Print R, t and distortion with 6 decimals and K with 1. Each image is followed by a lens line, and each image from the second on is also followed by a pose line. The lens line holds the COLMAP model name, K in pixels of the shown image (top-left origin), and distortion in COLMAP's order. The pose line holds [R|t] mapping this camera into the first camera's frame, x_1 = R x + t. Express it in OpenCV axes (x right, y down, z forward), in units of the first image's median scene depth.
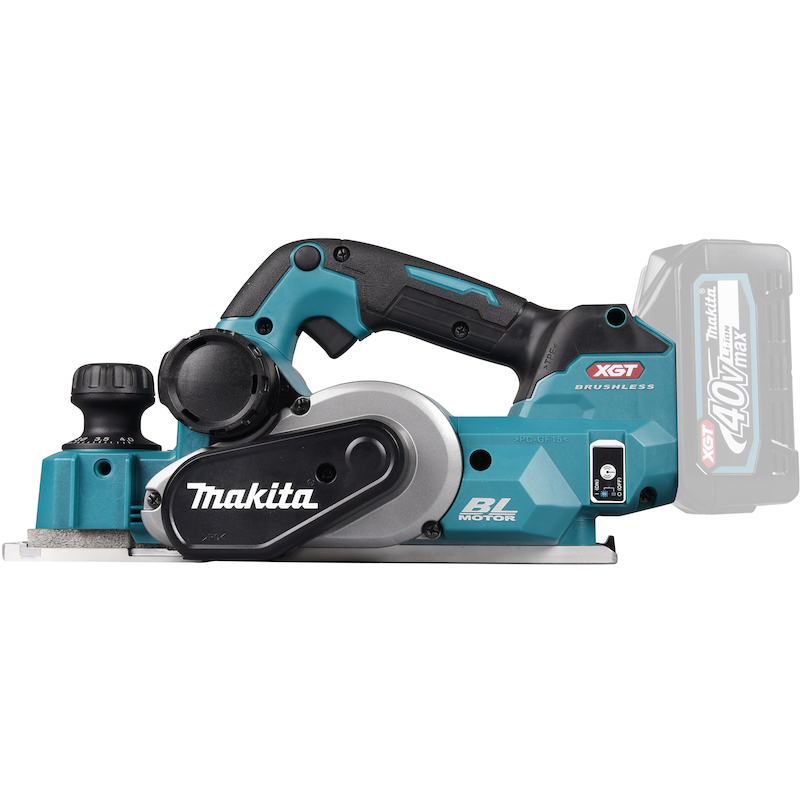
lens RADIAL K [[1457.1, 0, 323.3], [0, 1457.1, 333.3], [0, 0, 1]] dist [0.023632, 0.022884]
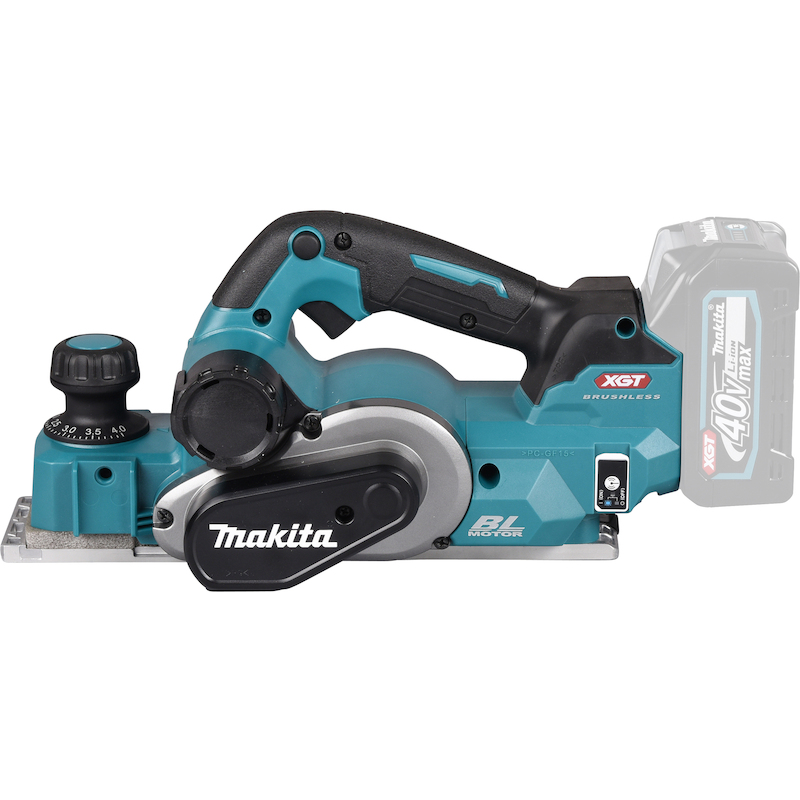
lens RADIAL K [[3658.9, 0, 400.0], [0, 3658.9, 400.0], [0, 0, 1]] dist [0.140966, 2.195279]
pose [[0.993243, -0.041659, 0.108319, -0.228372], [-0.005903, 0.914008, 0.405652, -0.995821], [-0.115904, -0.403551, 0.907586, -1.289404]]
